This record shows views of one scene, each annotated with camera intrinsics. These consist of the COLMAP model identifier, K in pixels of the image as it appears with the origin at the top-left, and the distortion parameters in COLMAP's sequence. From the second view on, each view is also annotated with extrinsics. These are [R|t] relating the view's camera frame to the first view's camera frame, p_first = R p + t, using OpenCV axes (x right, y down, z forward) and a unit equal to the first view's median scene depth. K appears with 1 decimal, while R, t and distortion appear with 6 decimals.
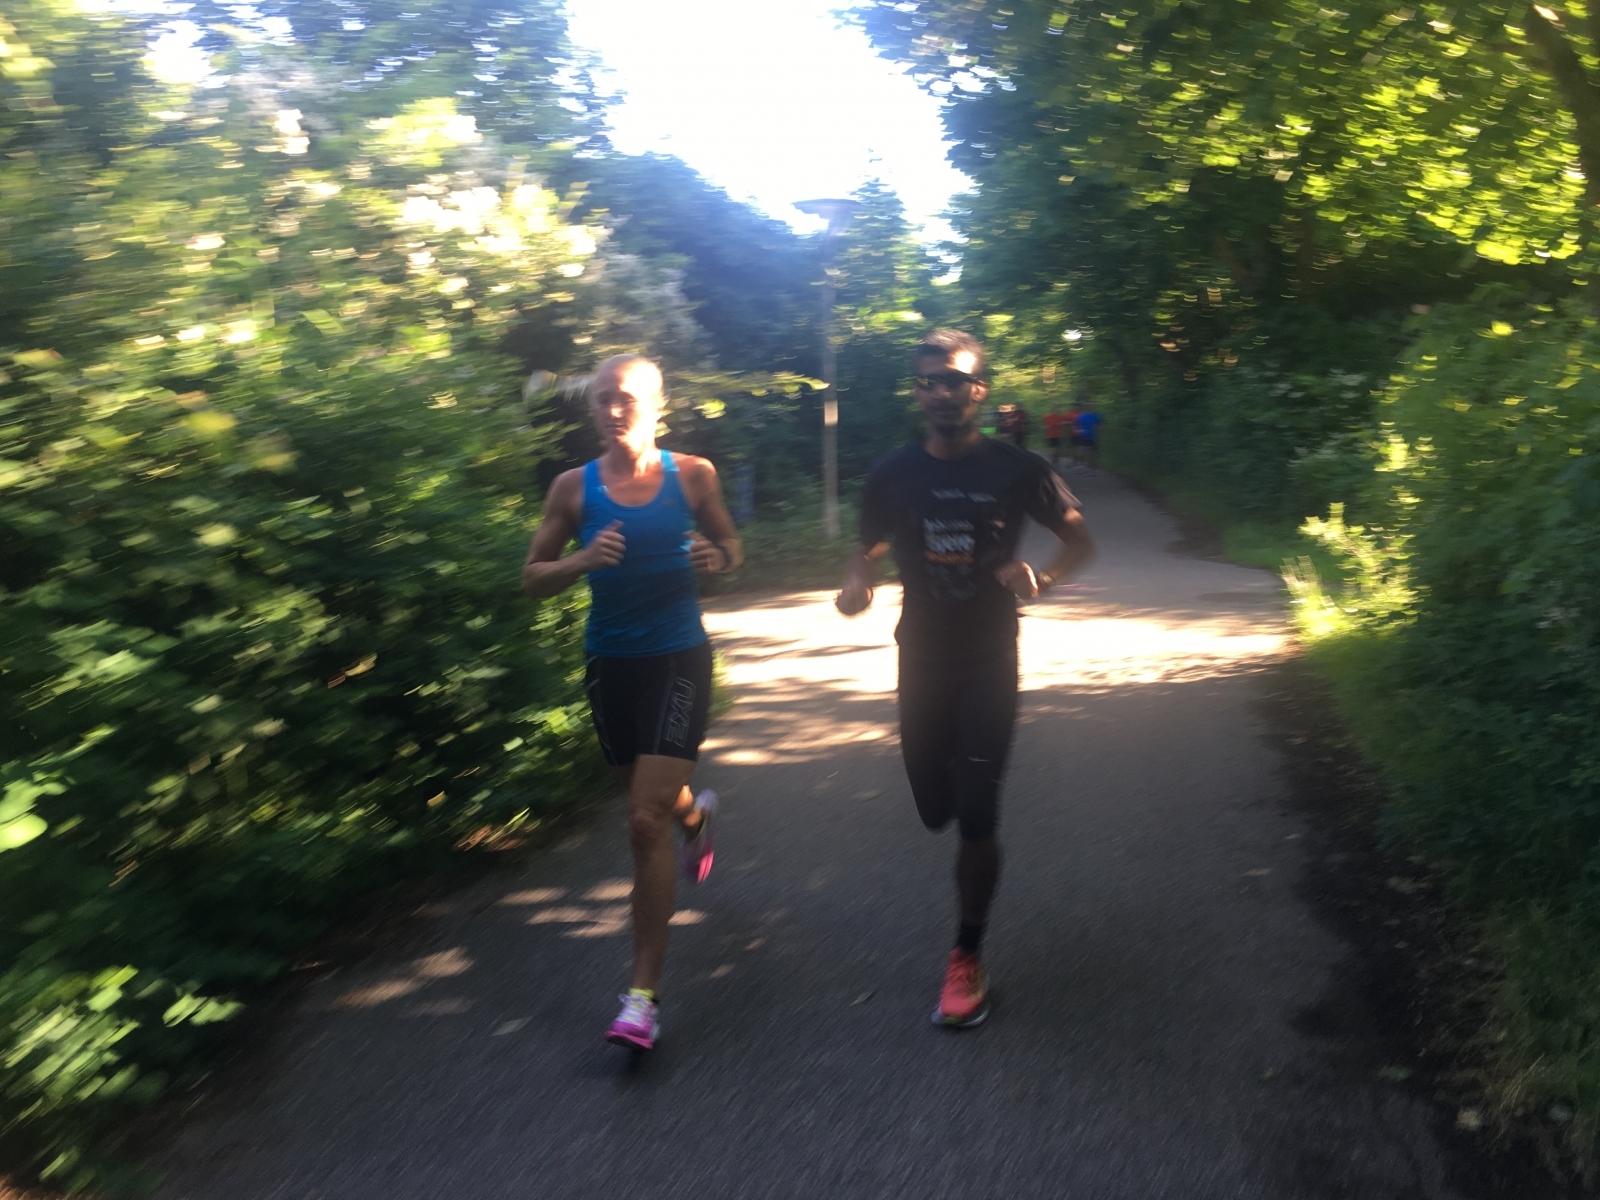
lens RADIAL K [[1349.3, 0, 796.0], [0, 1349.3, 595.9], [0, 0, 1]] dist [0.083257, -0.091221]
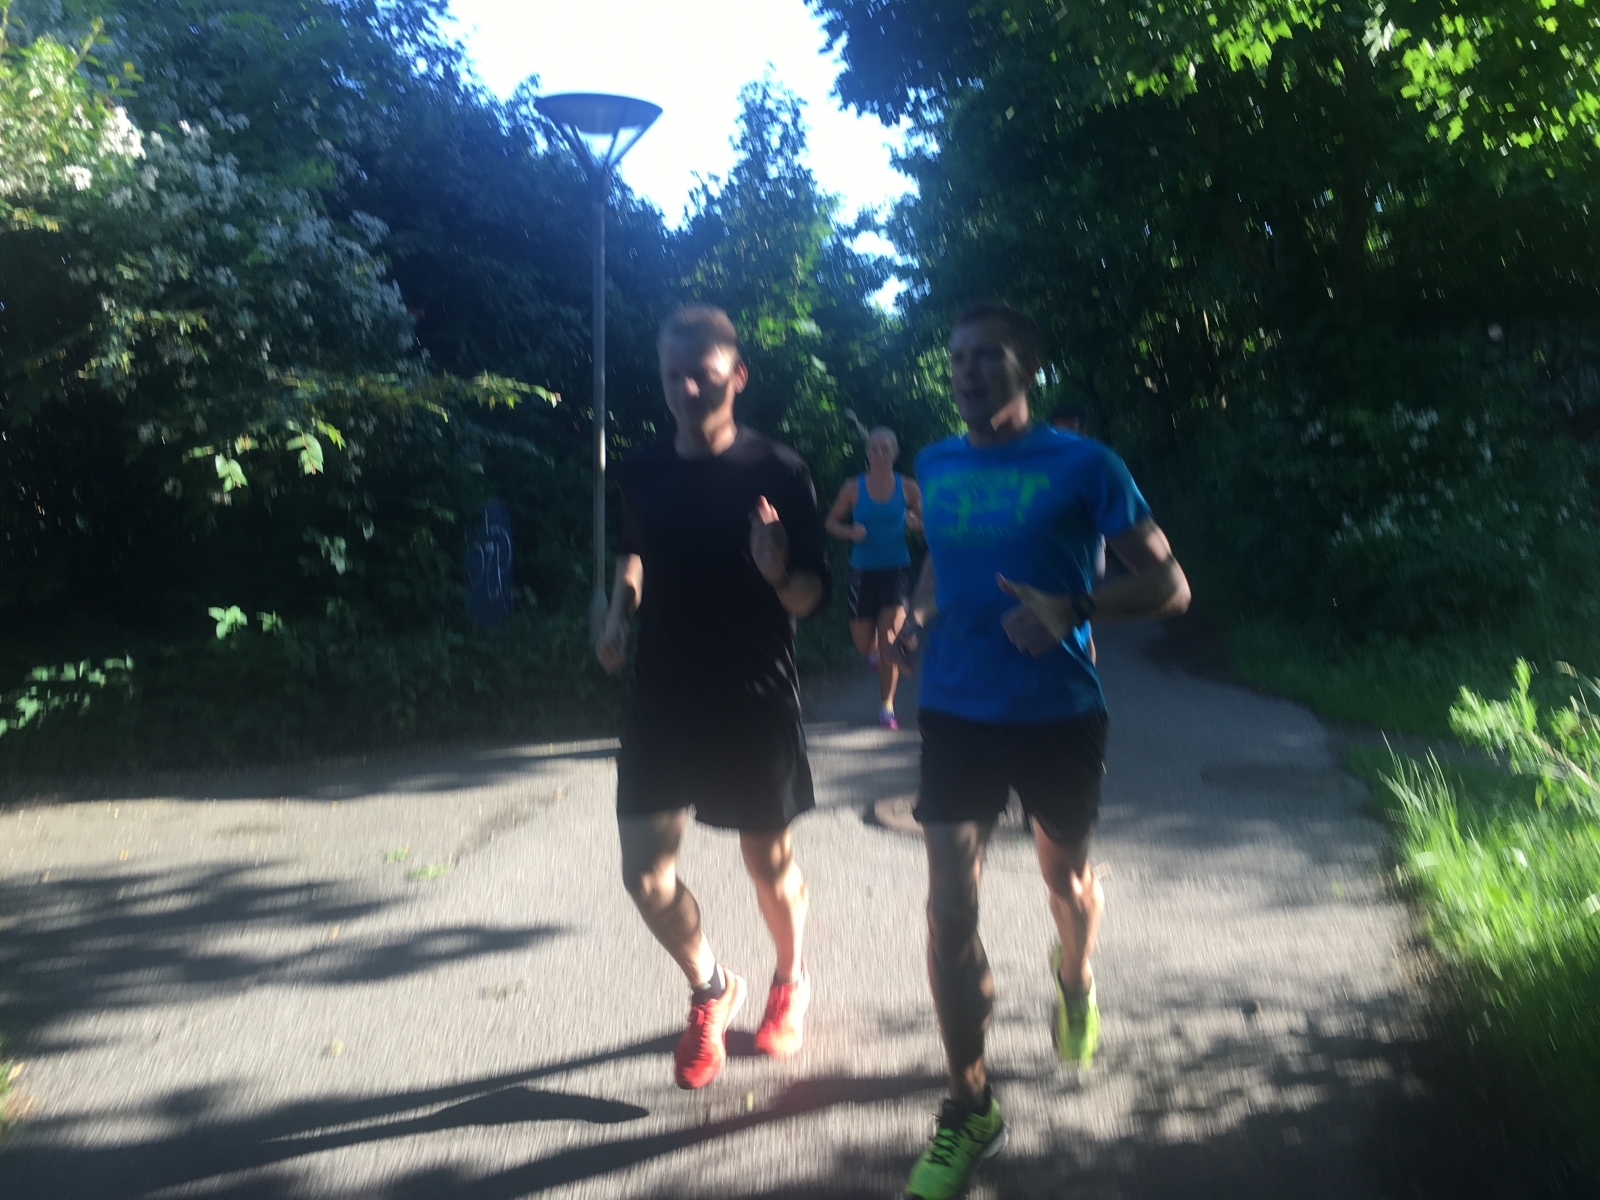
lens RADIAL K [[1349.3, 0, 796.0], [0, 1349.3, 595.9], [0, 0, 1]] dist [0.083257, -0.091221]
pose [[0.999735, 0.016641, 0.015908, 0.082256], [-0.016096, 0.999299, -0.033808, -0.040641], [-0.016459, 0.033543, 0.999302, 0.314900]]
